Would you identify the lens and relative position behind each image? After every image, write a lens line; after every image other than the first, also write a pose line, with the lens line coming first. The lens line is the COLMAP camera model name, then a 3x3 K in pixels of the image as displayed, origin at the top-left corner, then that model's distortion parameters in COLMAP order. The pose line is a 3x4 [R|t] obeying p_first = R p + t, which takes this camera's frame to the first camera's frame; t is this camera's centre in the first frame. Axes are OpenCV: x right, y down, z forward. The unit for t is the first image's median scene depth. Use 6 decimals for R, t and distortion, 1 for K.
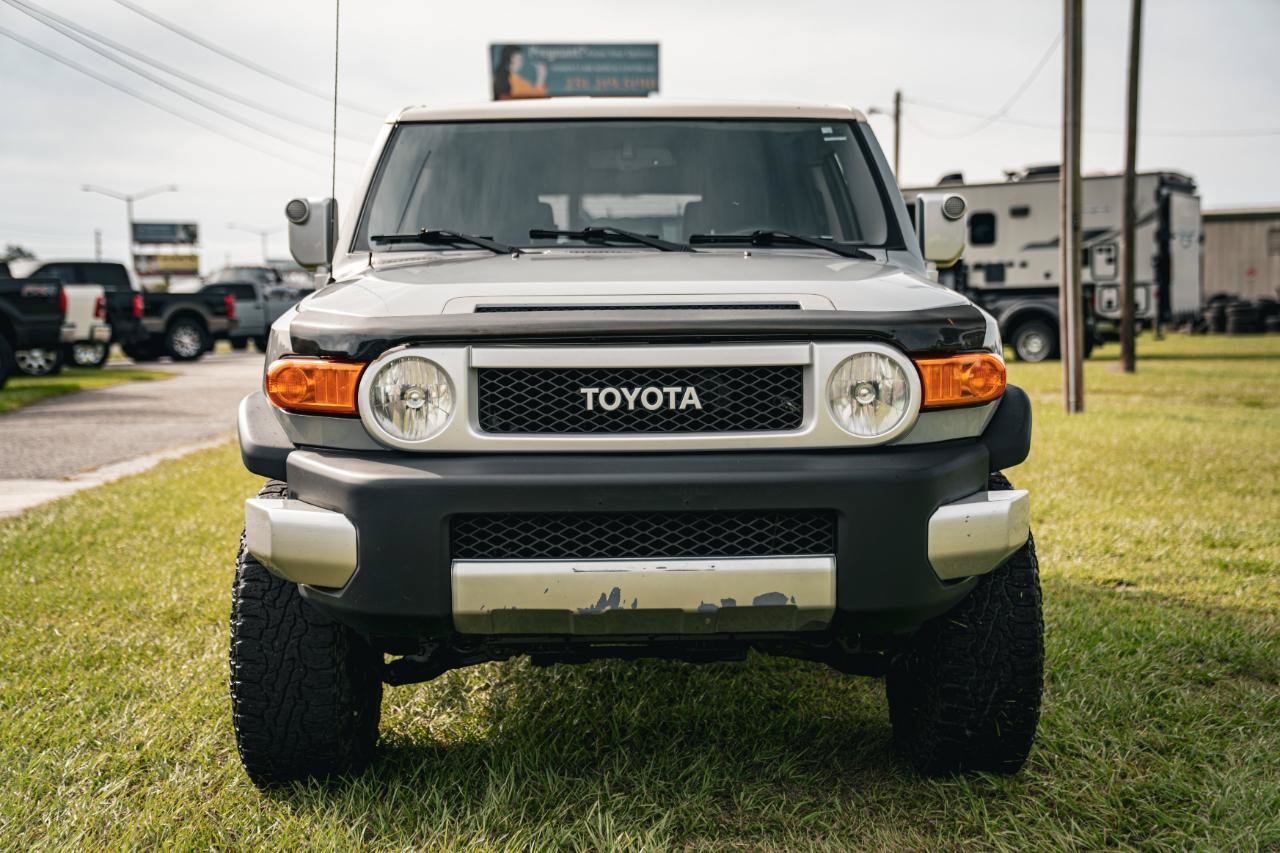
lens RADIAL K [[1796.3, 0, 640.0], [0, 1796.3, 426.5], [0, 0, 1]] dist [0.188503, 0.070529]
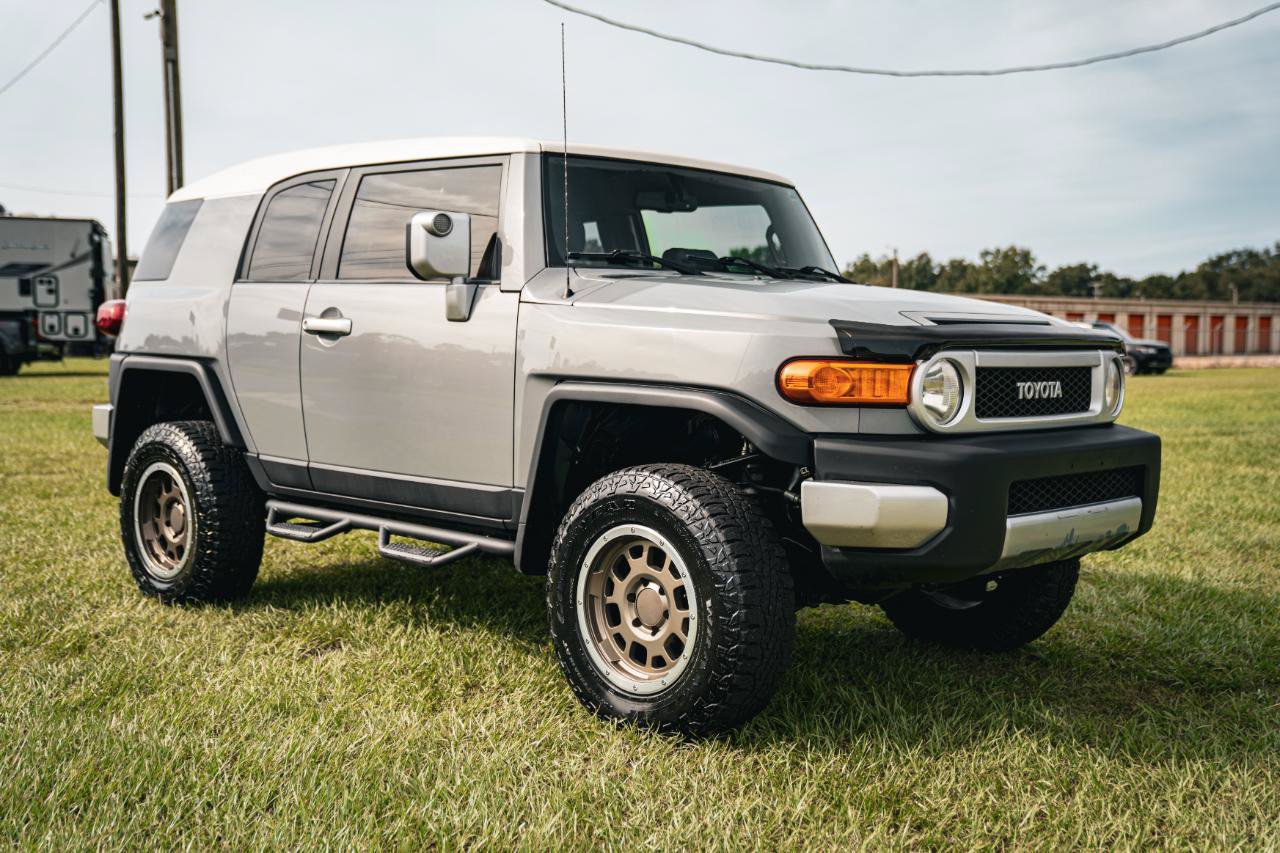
lens RADIAL K [[1399.1, 0, 720.9], [0, 1399.1, 425.1], [0, 0, 1]] dist [0.104644, 0.022527]
pose [[0.680650, -0.026573, 0.732127, -0.808945], [0.029380, 0.999528, 0.008964, -0.004864], [-0.732020, 0.015409, 0.681109, 0.387817]]
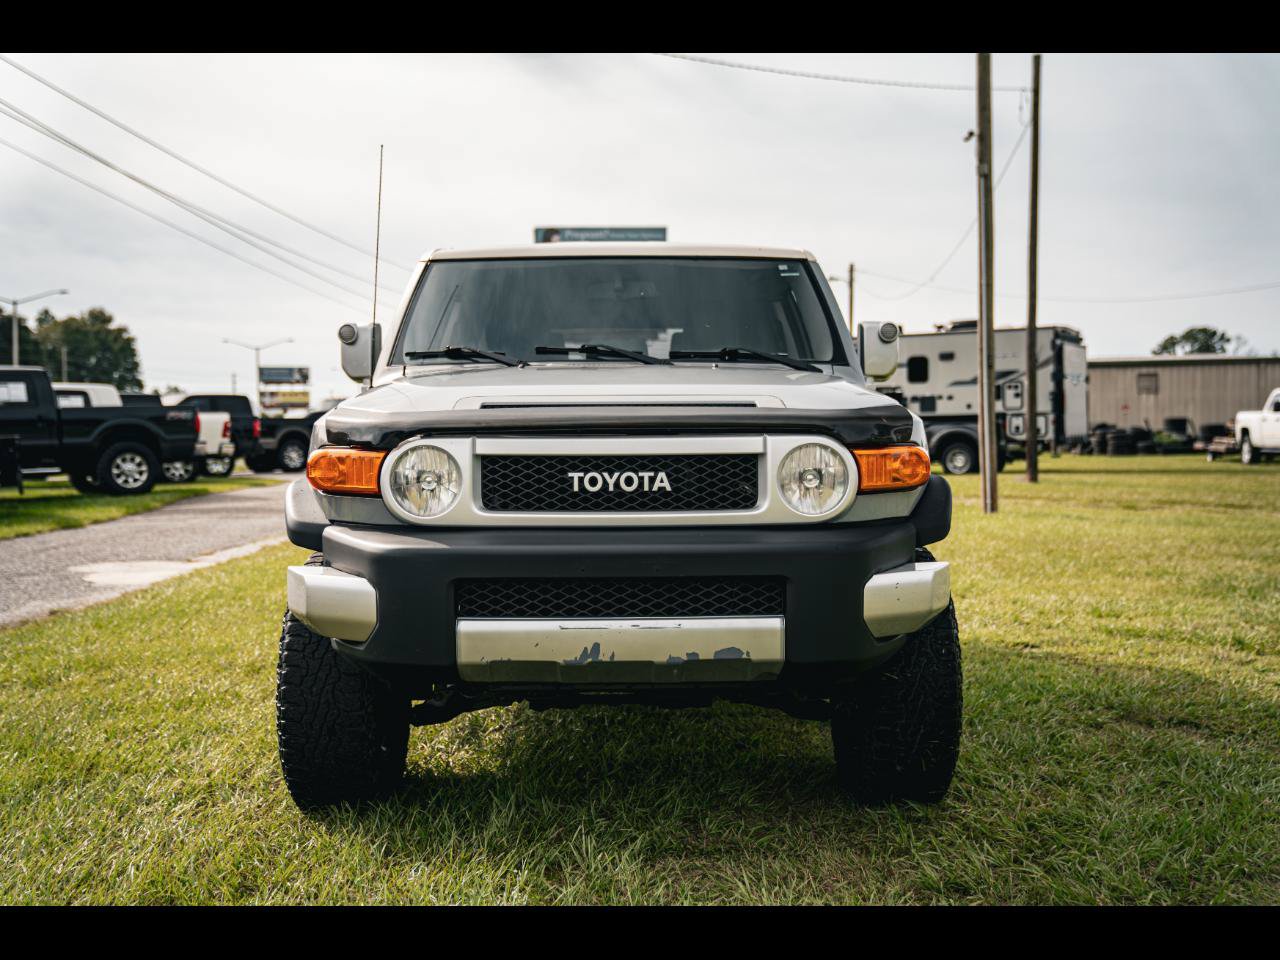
lens RADIAL K [[1409.0, 0, 633.7], [0, 1409.0, 477.2], [0, 0, 1]] dist [0.057304, 0.003938]
pose [[0.999912, 0.003664, -0.012755, 0.018451], [-0.004107, 0.999383, -0.034891, 0.011658], [0.012619, 0.034940, 0.999310, 0.068132]]
